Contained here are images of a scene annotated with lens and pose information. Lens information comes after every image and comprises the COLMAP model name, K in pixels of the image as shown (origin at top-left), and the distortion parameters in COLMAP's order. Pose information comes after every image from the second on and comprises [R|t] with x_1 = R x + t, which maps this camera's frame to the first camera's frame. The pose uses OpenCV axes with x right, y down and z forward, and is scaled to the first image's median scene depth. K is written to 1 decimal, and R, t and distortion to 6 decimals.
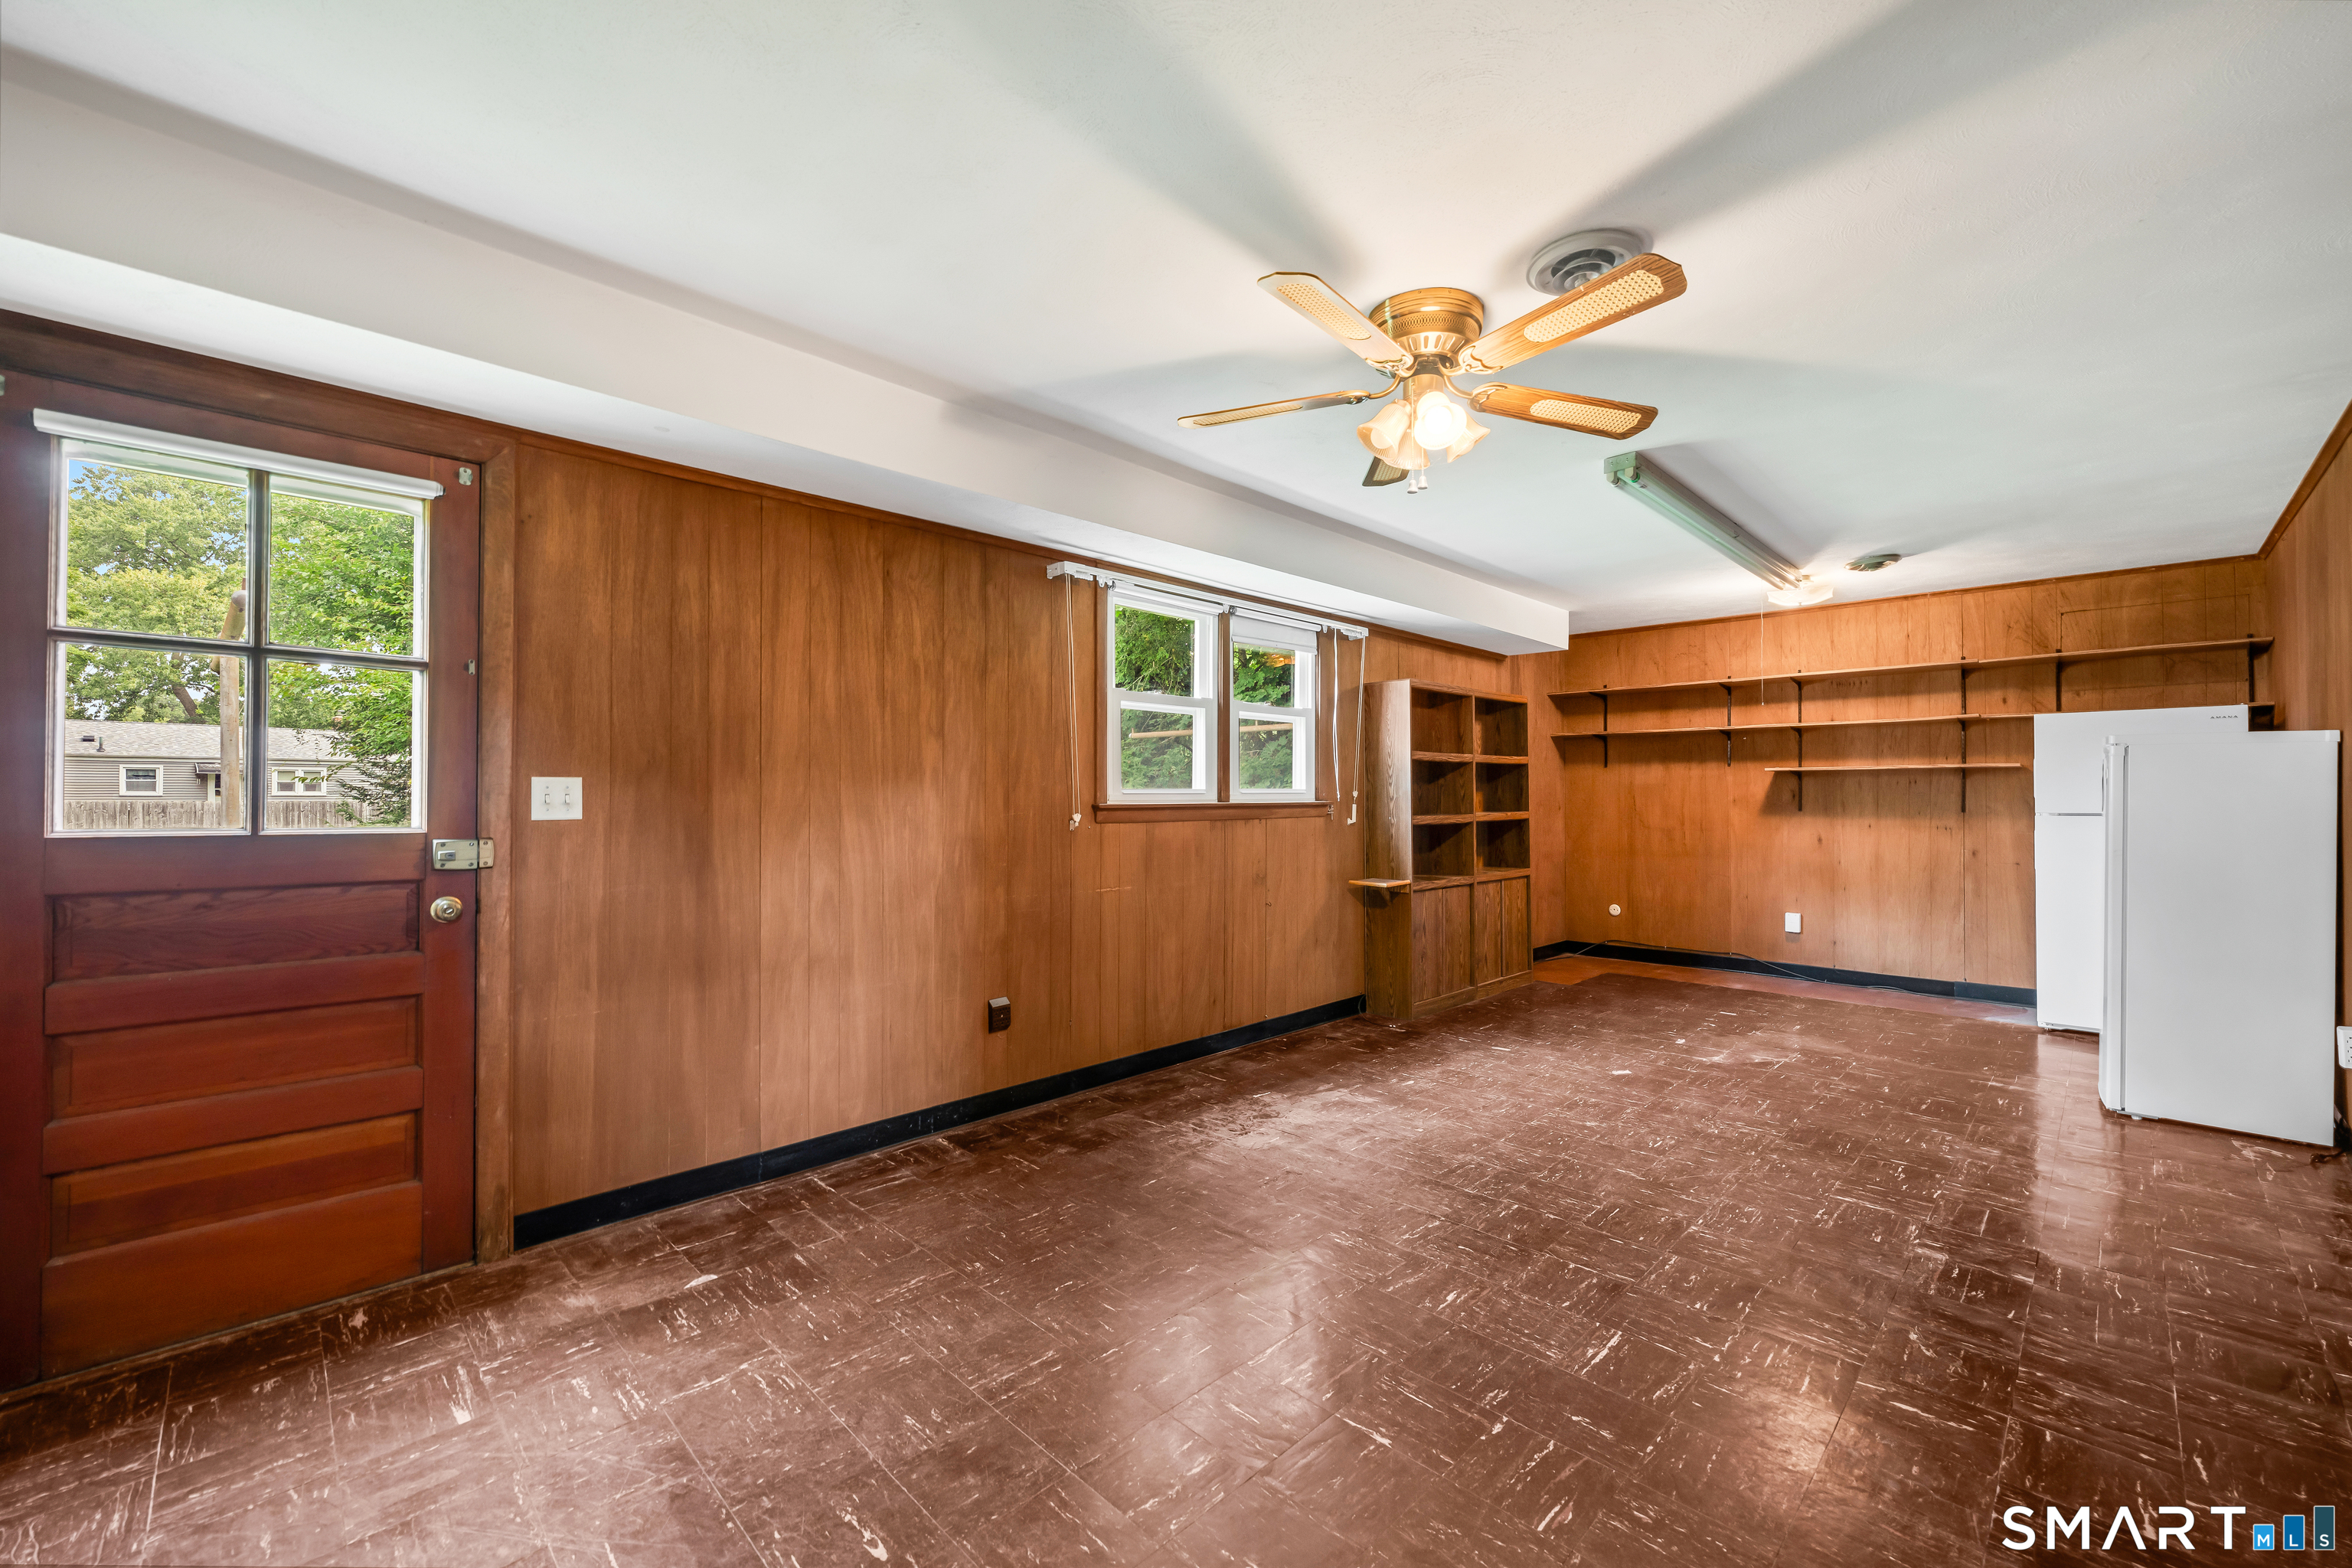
lens RADIAL K [[937.0, 0, 1176.0], [0, 937.0, 784.0], [0, 0, 1]] dist [-0.000119, -0.000026]
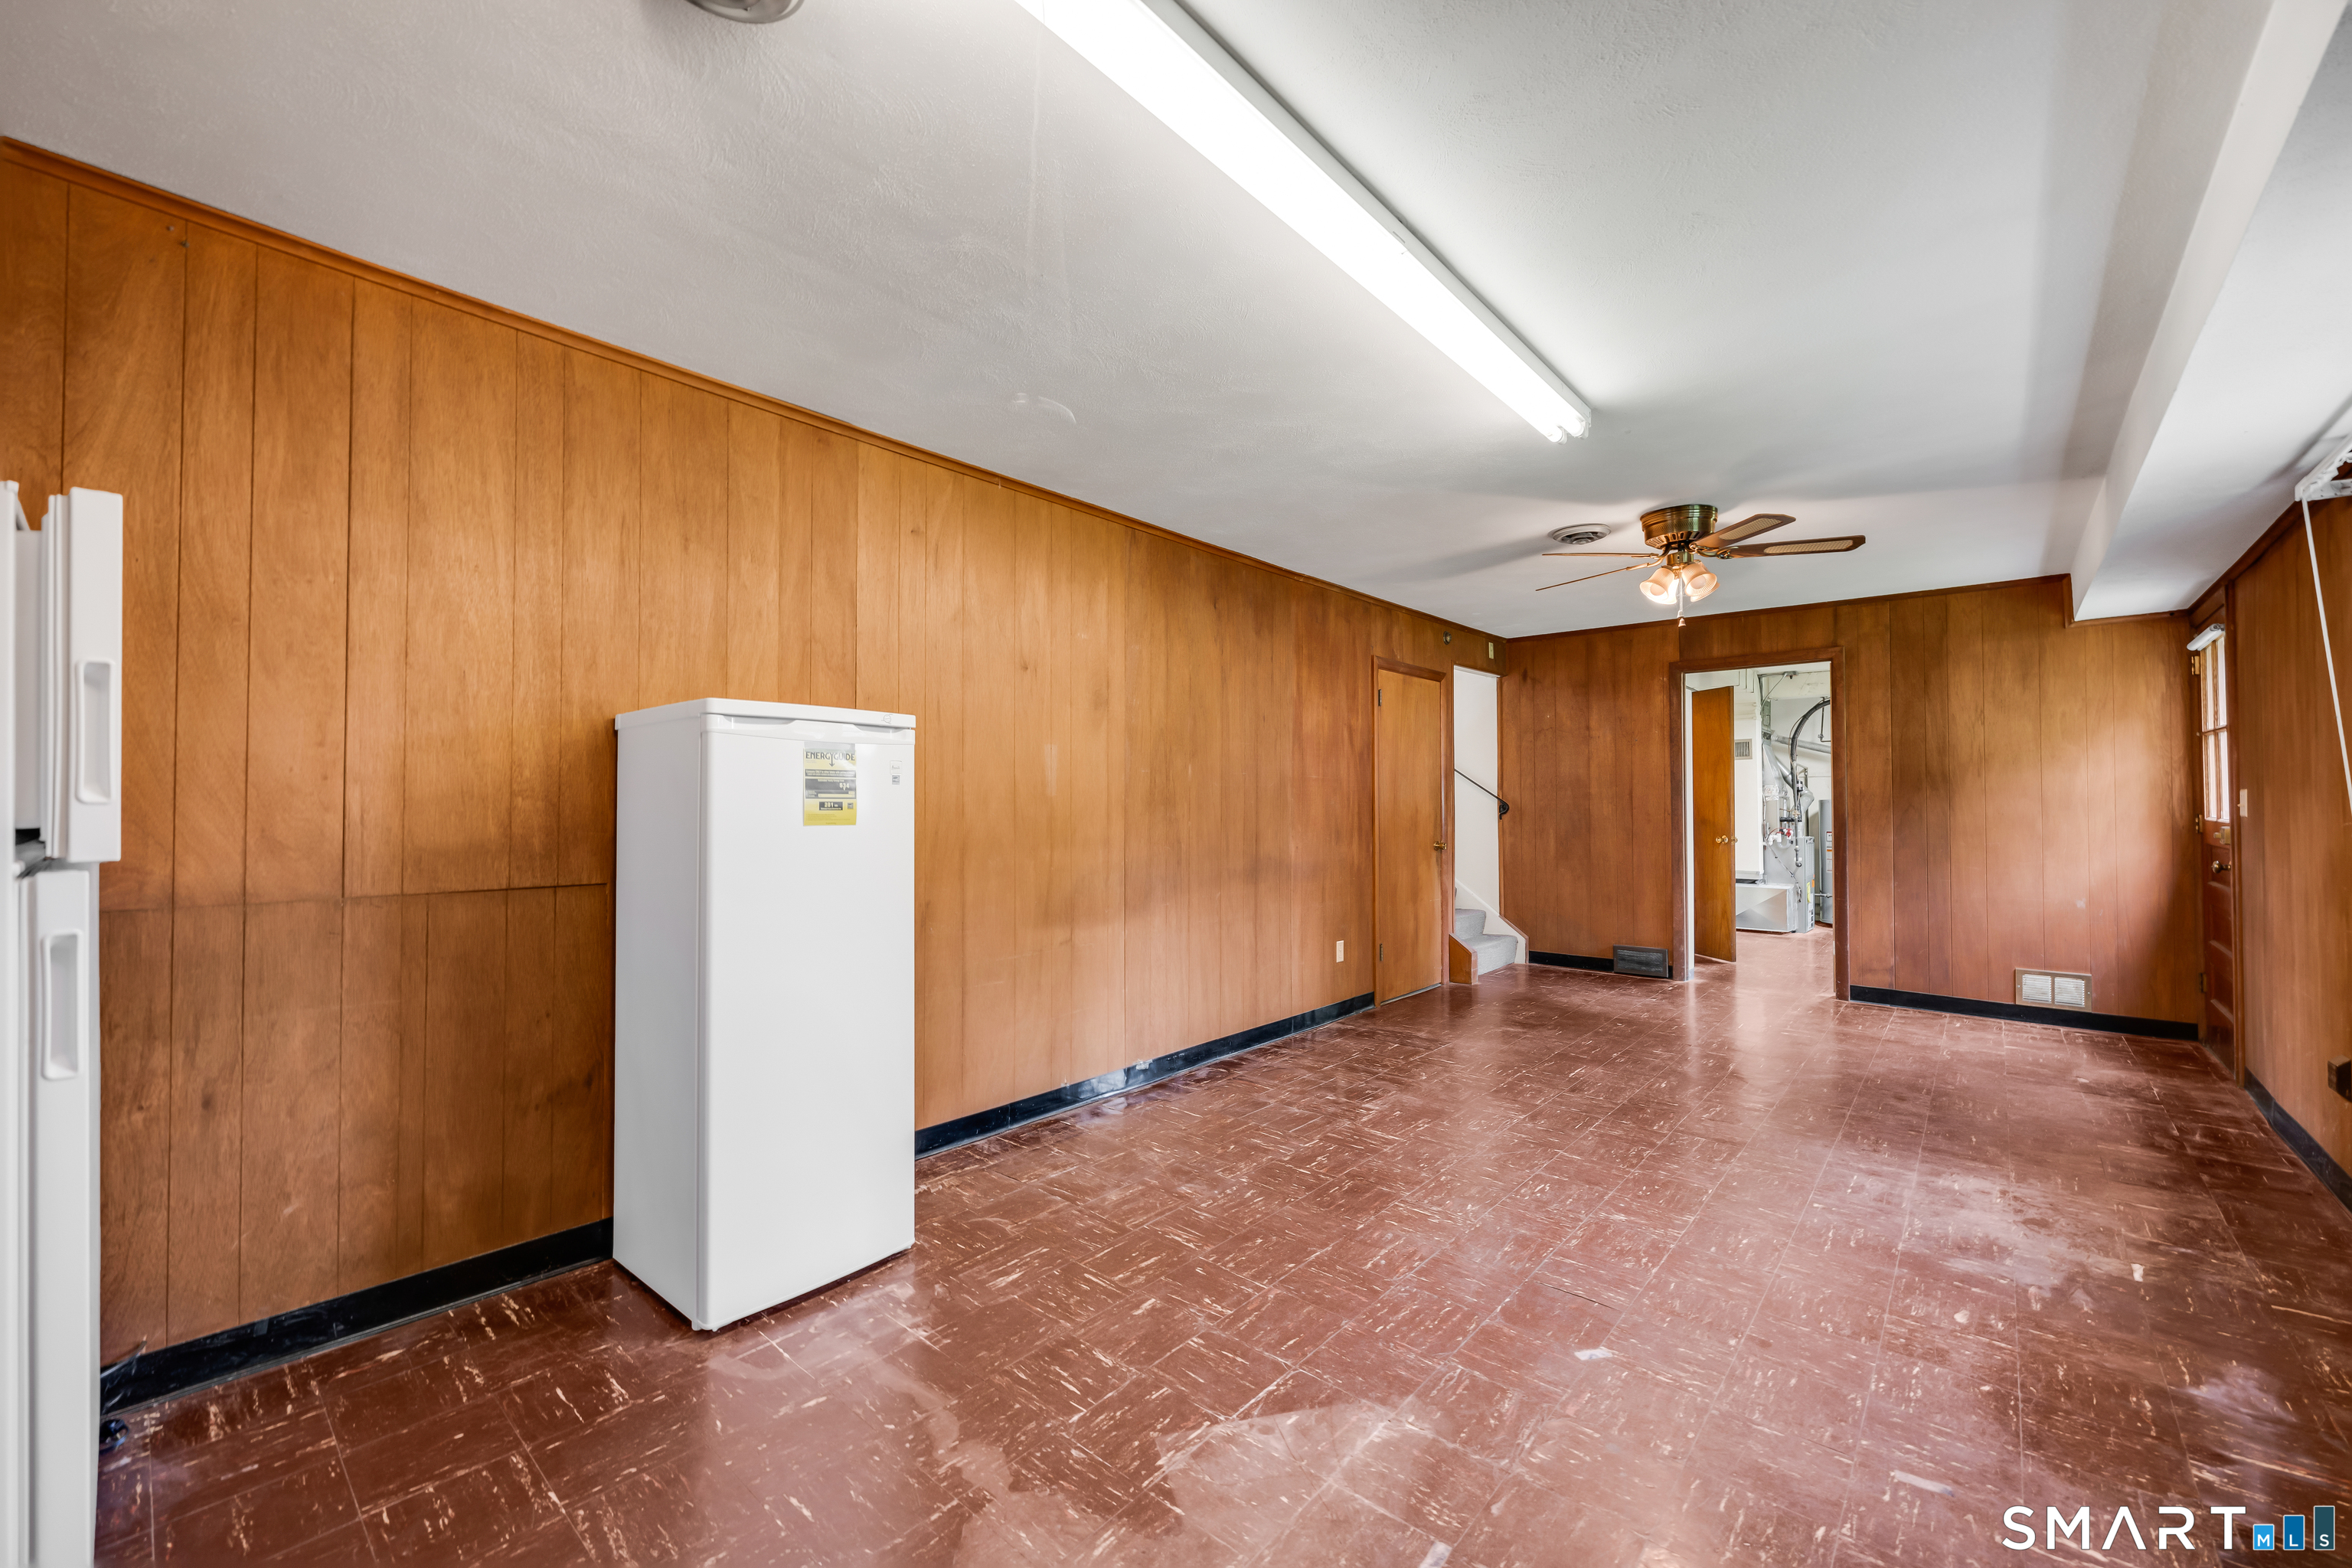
lens RADIAL K [[937.0, 0, 1176.0], [0, 937.0, 784.0], [0, 0, 1]] dist [-0.000119, -0.000026]
pose [[-0.997621, -0.002858, -0.068873, 0.928314], [-0.000607, 0.999466, -0.032677, 0.026644], [0.068930, -0.032558, -0.997090, 1.890443]]
